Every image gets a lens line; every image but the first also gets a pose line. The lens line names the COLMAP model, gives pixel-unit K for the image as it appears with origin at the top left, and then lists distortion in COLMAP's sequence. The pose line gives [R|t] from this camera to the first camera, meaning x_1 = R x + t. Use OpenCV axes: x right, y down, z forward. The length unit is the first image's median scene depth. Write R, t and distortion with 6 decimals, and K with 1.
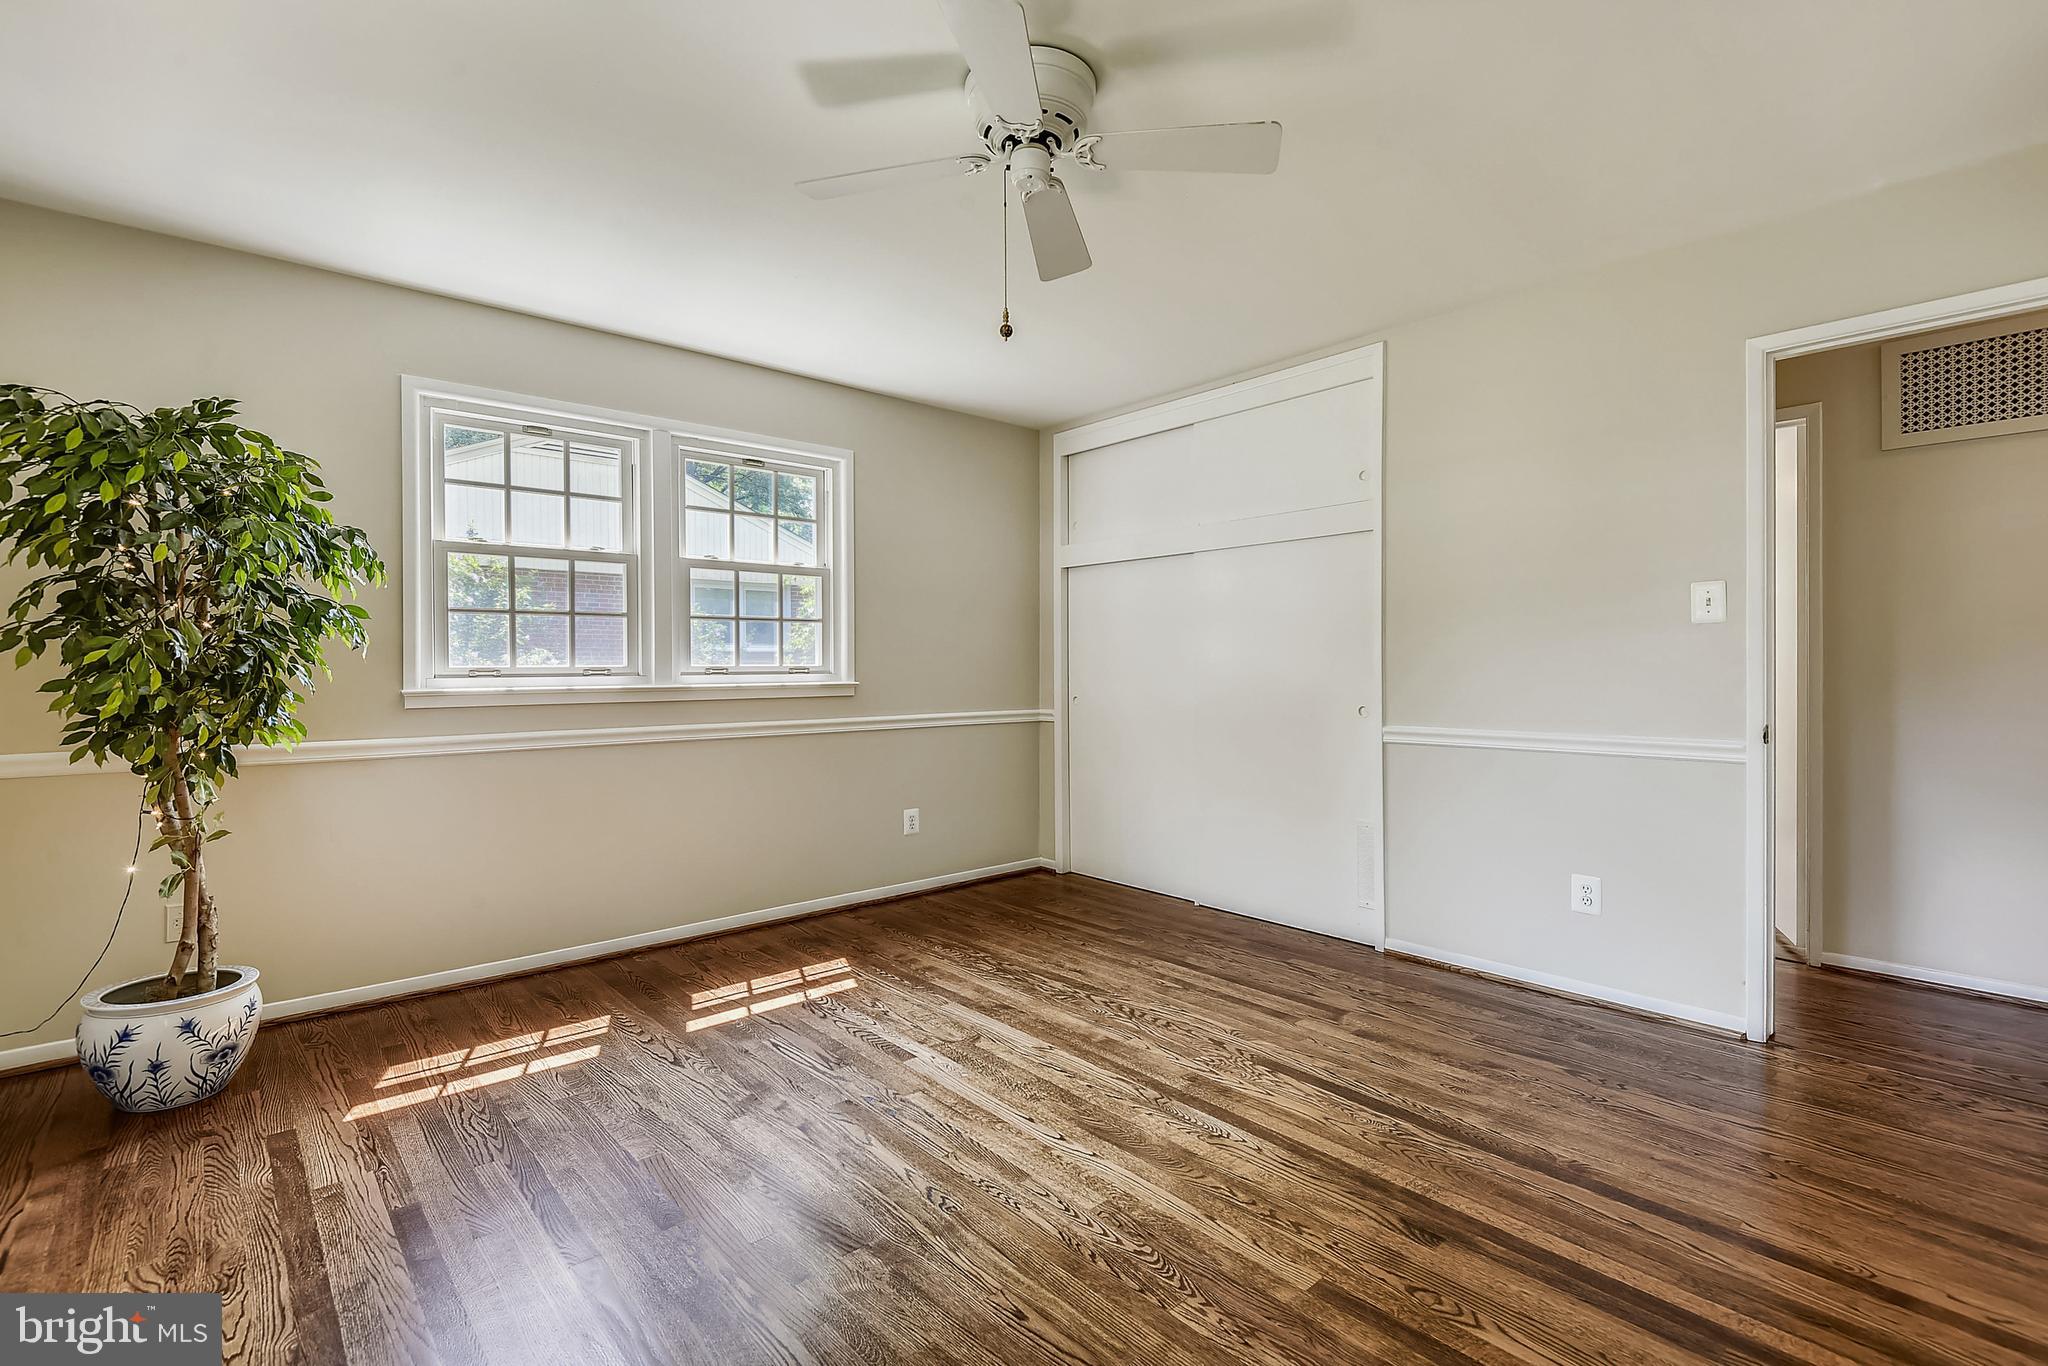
lens RADIAL K [[930.8, 0, 1026.2], [0, 930.8, 672.8], [0, 0, 1]] dist [0.038280, -0.029252]
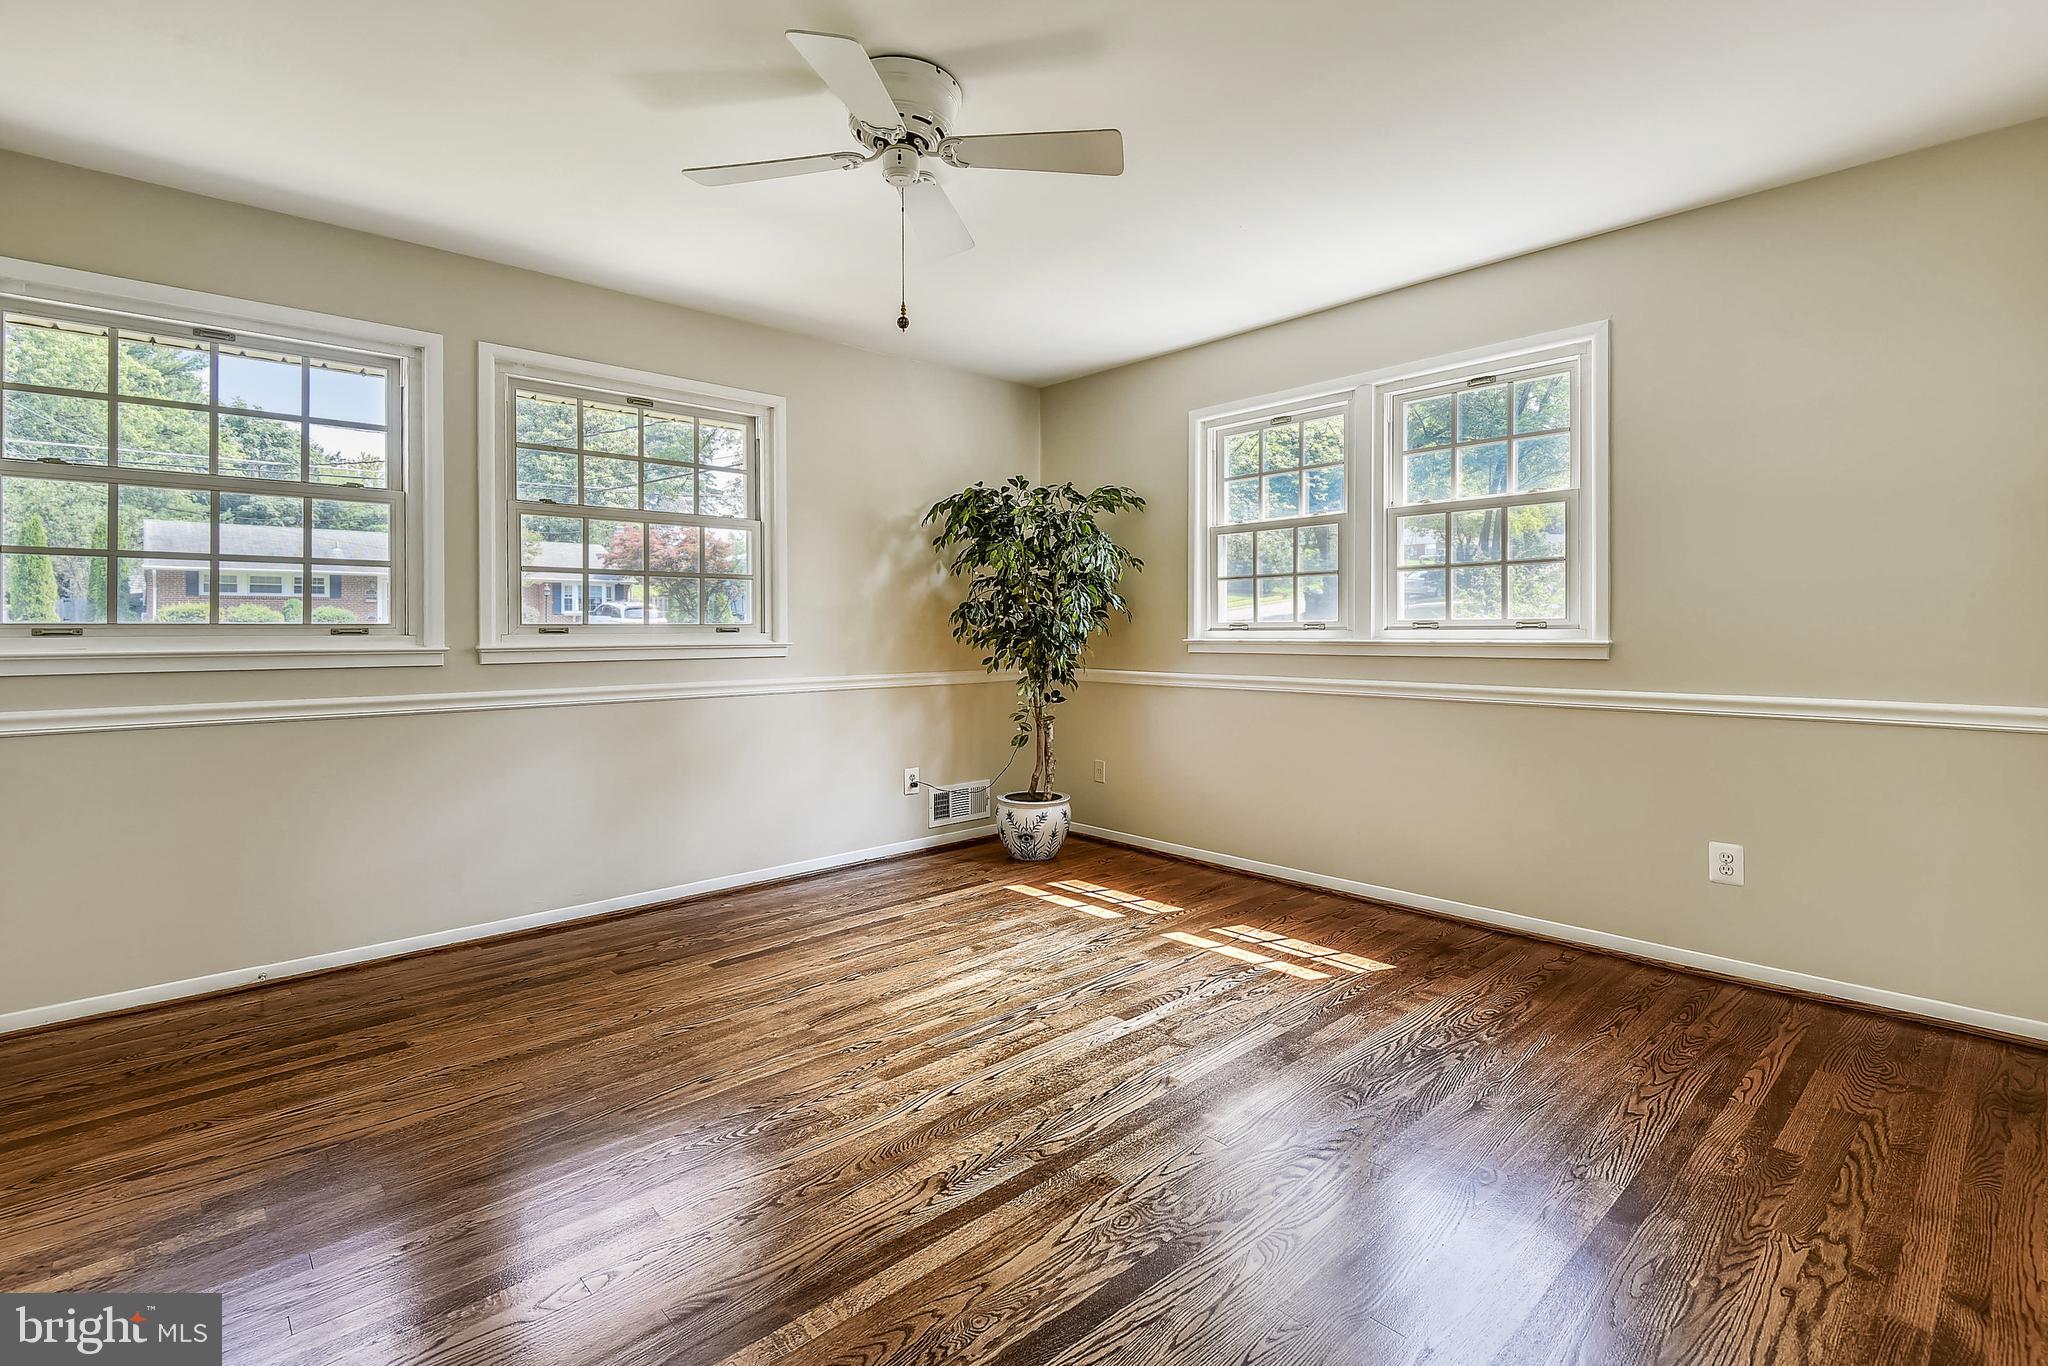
lens RADIAL K [[930.0, 0, 1025.4], [0, 930.0, 626.1], [0, 0, 1]] dist [0.037051, -0.023643]
pose [[0.034923, 0.003029, -0.999385, 0.751845], [-0.001346, 0.999995, 0.002984, -0.004324], [0.999389, 0.001241, 0.034927, 0.755279]]
